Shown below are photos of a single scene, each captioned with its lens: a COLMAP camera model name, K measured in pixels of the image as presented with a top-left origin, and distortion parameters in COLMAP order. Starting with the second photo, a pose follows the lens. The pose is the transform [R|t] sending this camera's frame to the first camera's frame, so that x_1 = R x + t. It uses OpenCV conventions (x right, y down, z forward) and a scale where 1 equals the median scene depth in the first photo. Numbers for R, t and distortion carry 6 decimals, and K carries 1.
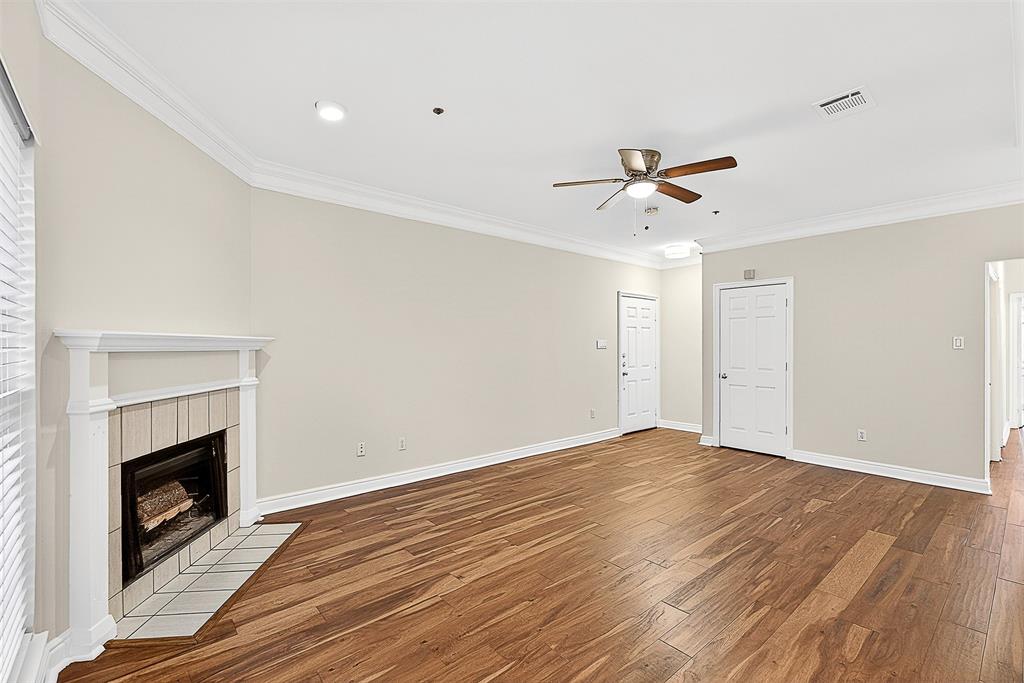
lens RADIAL K [[443.4, 0, 509.8], [0, 443.4, 349.5], [0, 0, 1]] dist [0.003591, 0.000111]
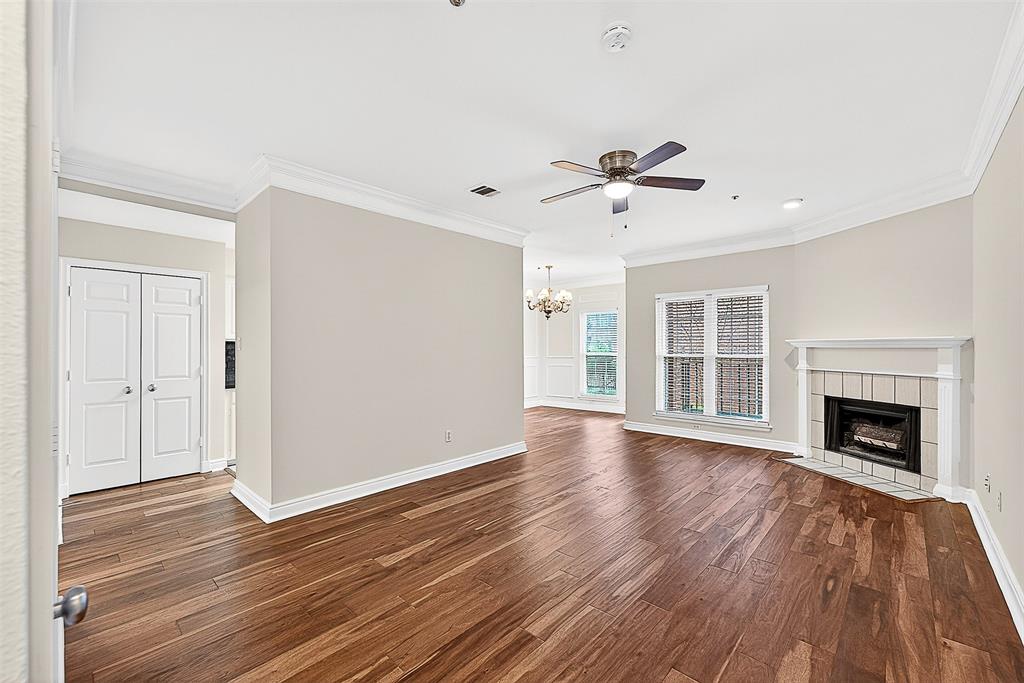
lens RADIAL K [[419.3, 0, 515.1], [0, 419.3, 345.0], [0, 0, 1]] dist [-0.000662, 0.001311]
pose [[-0.992544, 0.006157, -0.121730, 0.559367], [0.005811, 0.999978, 0.003199, -0.012152], [0.121747, 0.002468, -0.992558, 1.668001]]
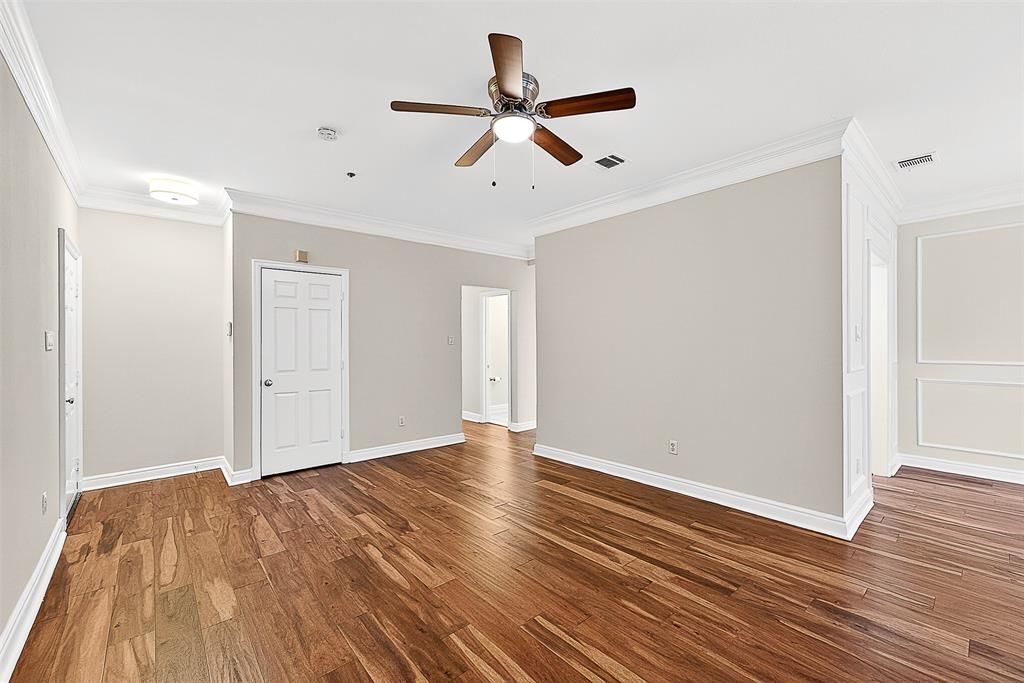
lens RADIAL K [[419.3, 0, 508.6], [0, 419.3, 337.8], [0, 0, 1]] dist [-0.000662, 0.001311]
pose [[-0.010120, 0.012129, 0.999875, -0.354512], [0.012992, 0.999844, -0.011997, -0.004691], [-0.999864, 0.012869, -0.010276, 0.885129]]
